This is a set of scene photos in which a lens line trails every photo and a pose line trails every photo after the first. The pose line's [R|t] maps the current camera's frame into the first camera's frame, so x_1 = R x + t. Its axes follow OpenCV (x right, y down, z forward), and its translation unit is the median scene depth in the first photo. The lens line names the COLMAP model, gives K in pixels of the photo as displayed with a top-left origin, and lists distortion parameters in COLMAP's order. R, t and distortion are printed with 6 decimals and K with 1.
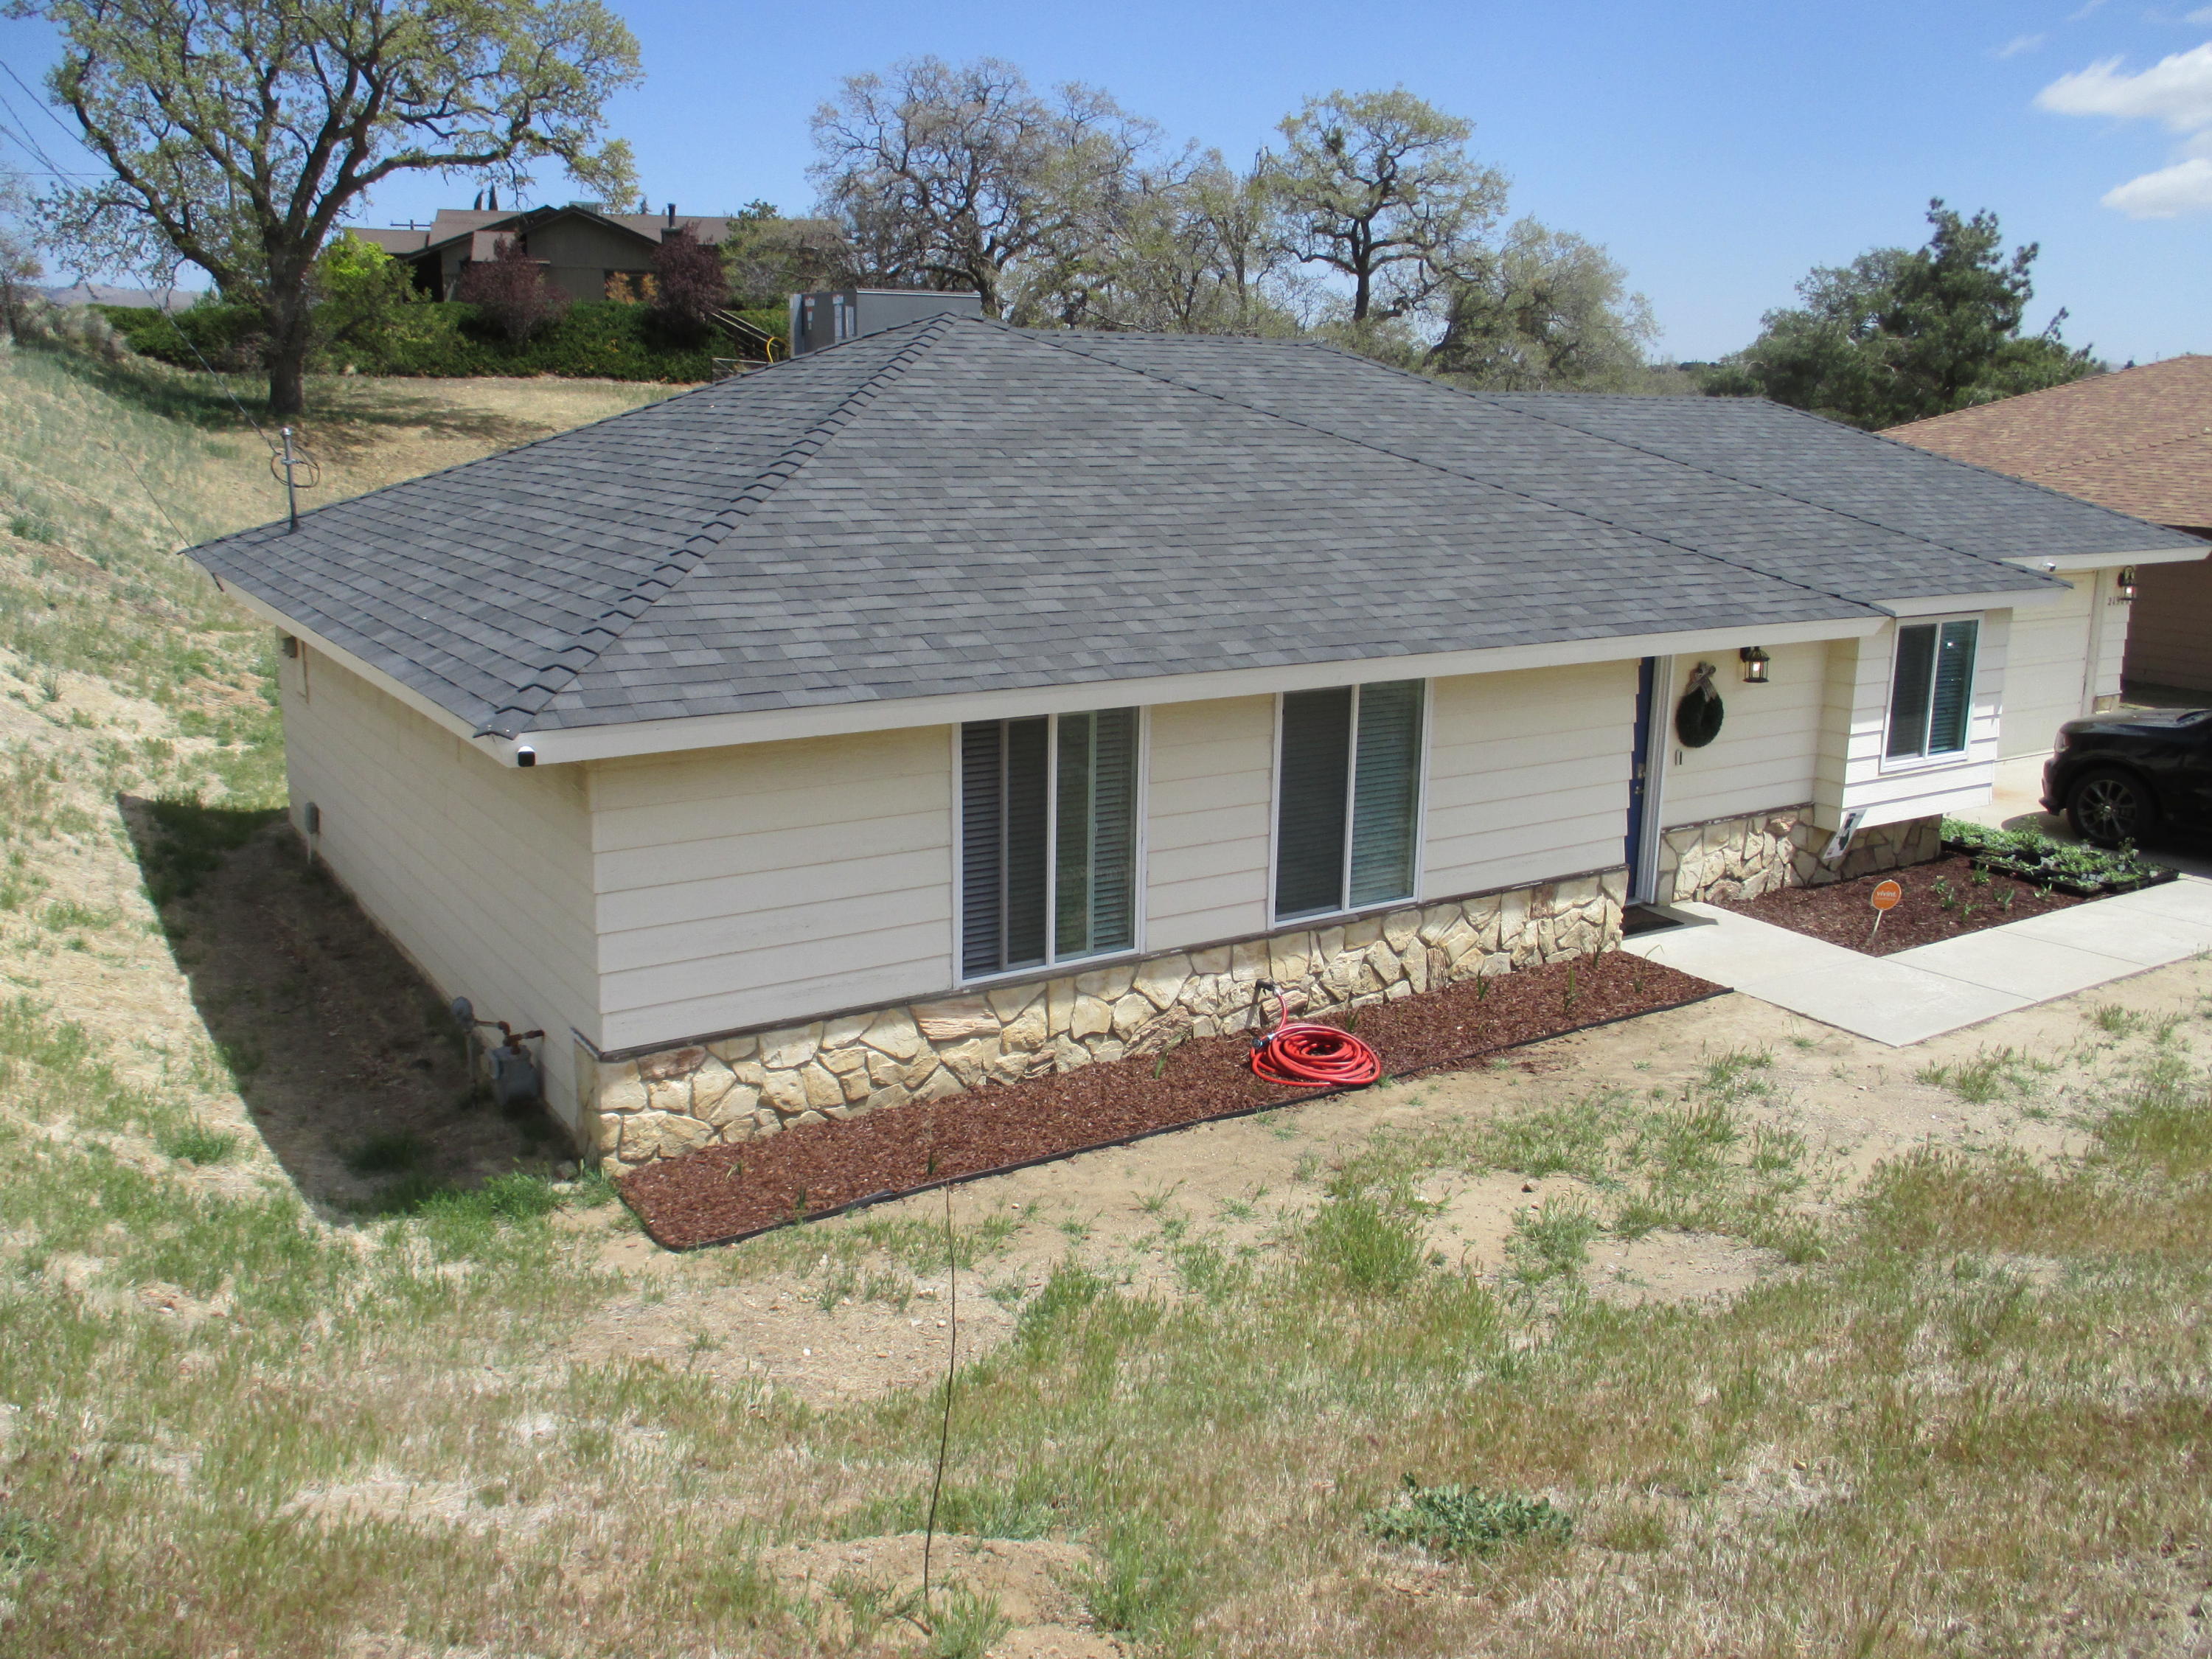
lens RADIAL K [[1828.4, 0, 1095.3], [0, 1828.4, 789.5], [0, 0, 1]] dist [-0.042316, 0.013769]
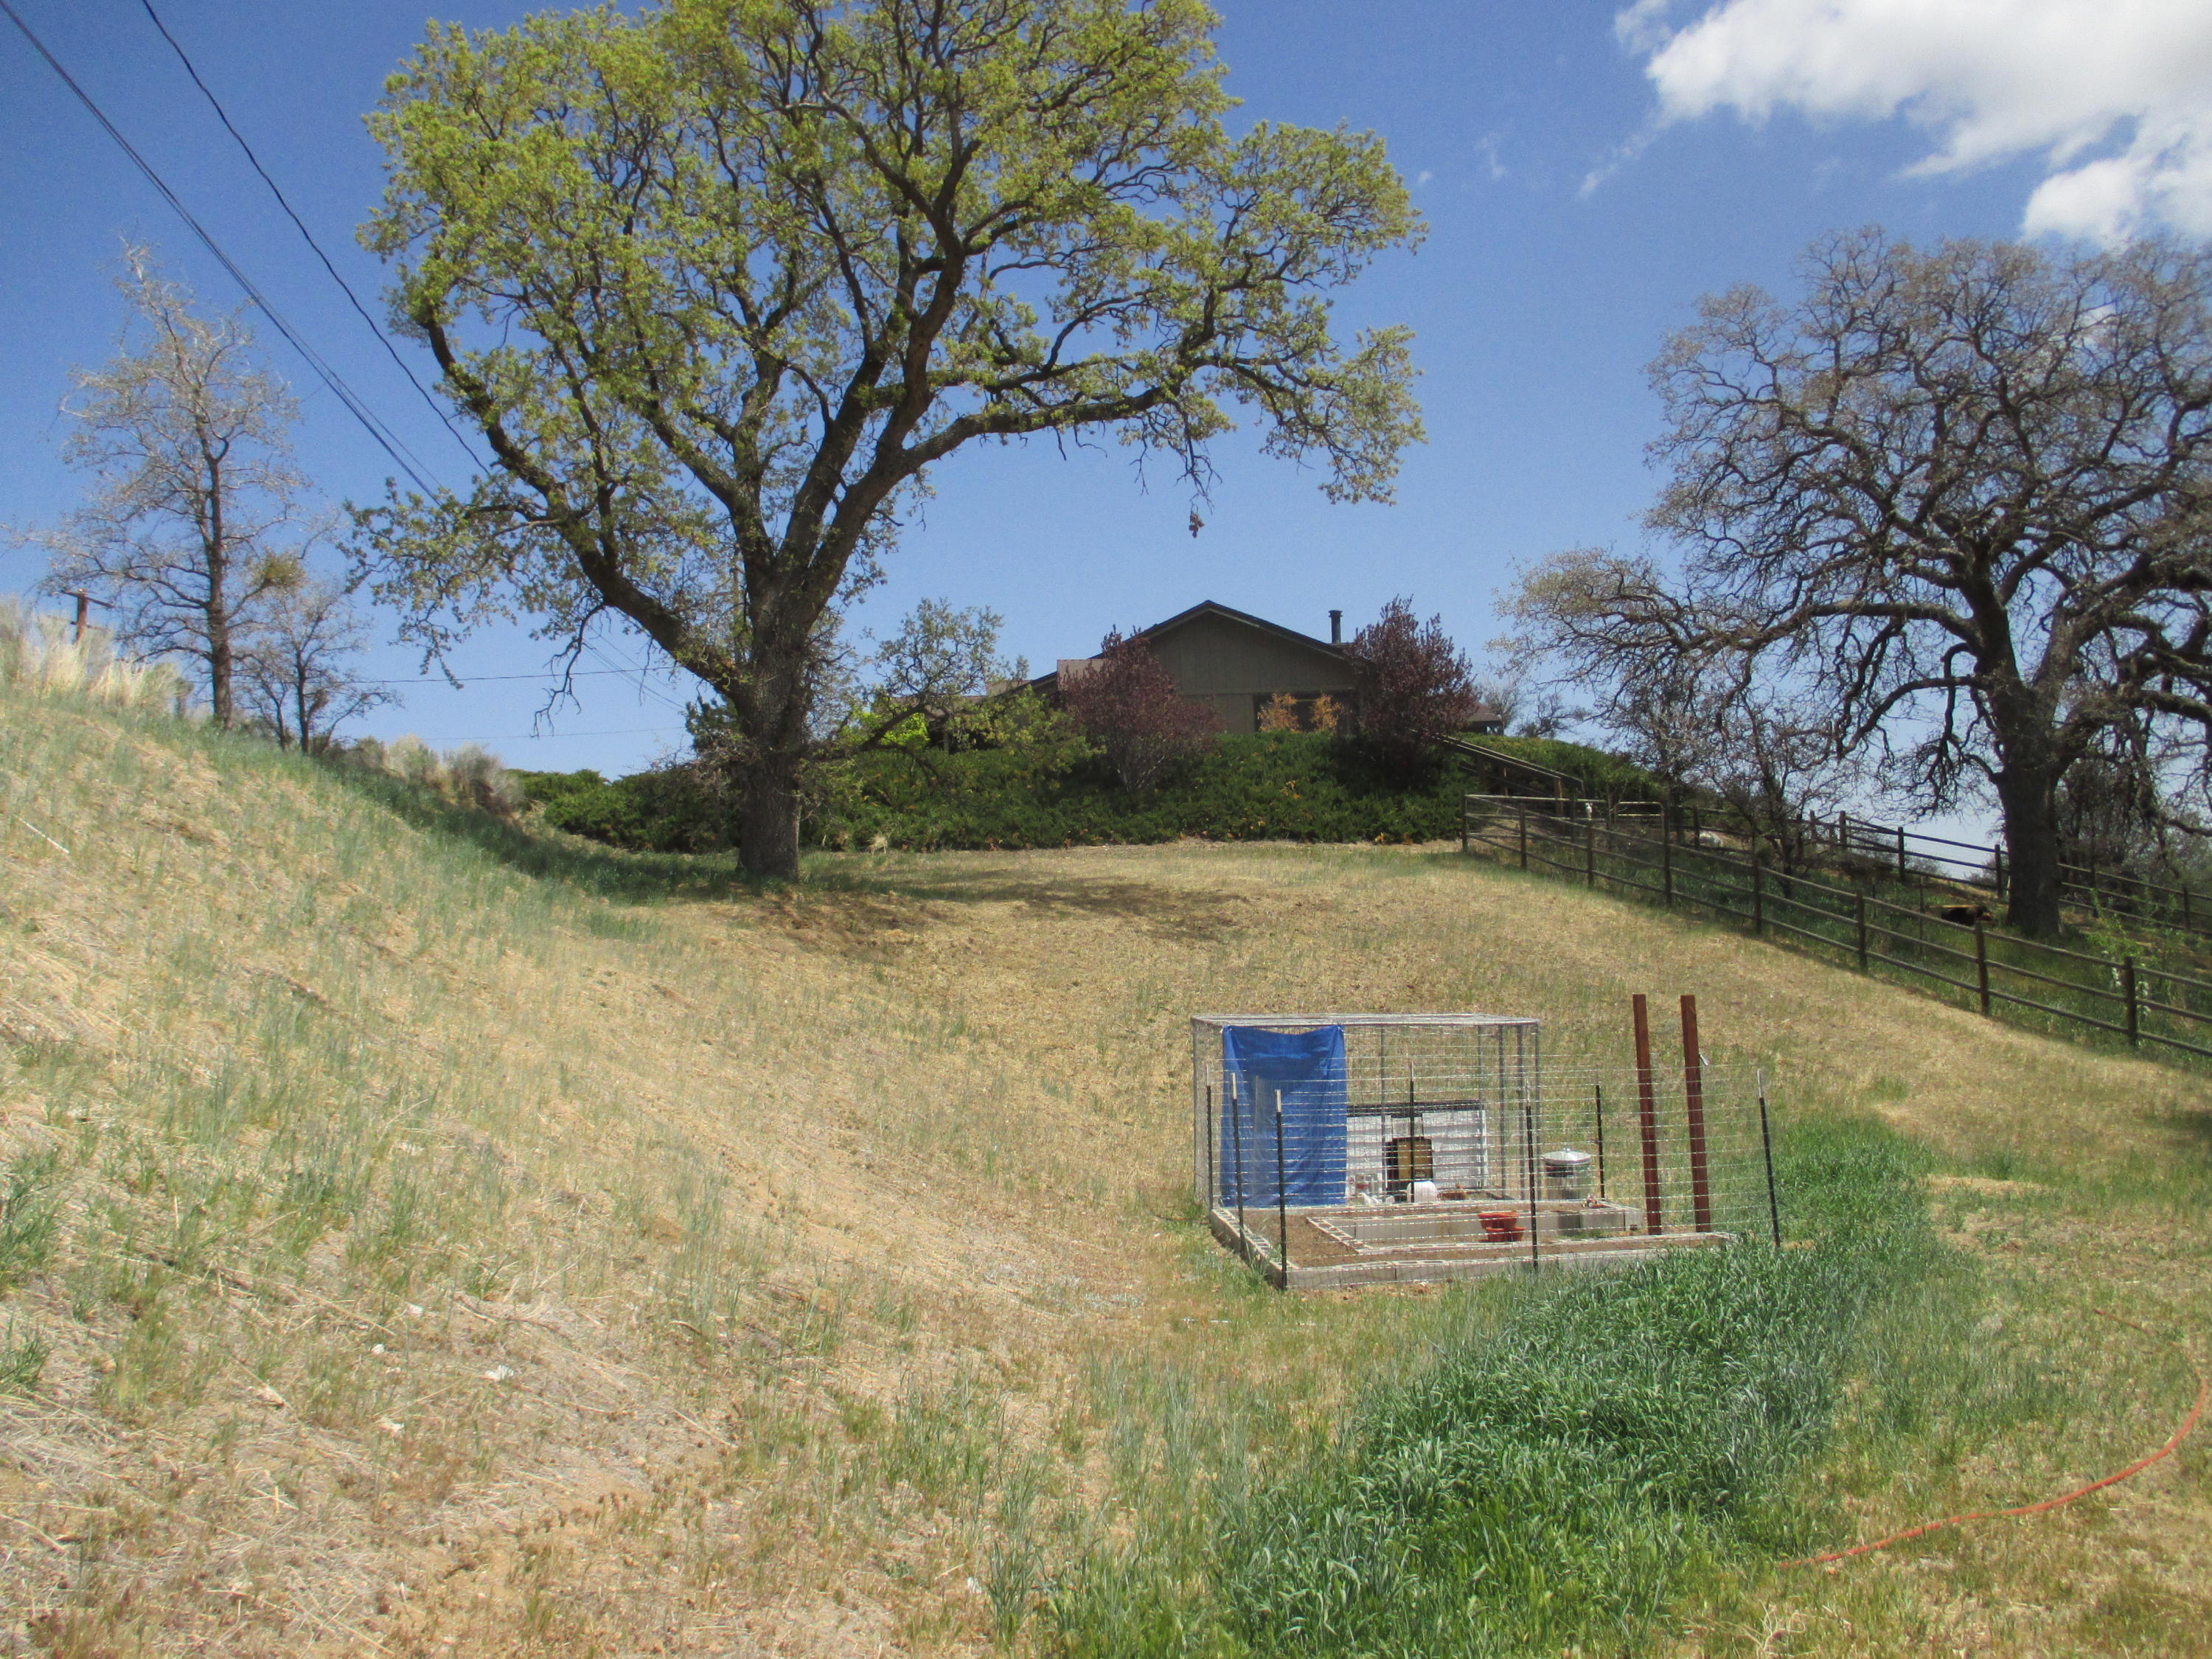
lens RADIAL K [[1828.4, 0, 1099.5], [0, 1828.4, 825.4], [0, 0, 1]] dist [-0.042316, 0.013769]
pose [[0.967036, -0.068323, -0.245303, -0.221972], [-0.006229, 0.956697, -0.291019, -0.069230], [0.254564, 0.282954, 0.924735, 0.529319]]
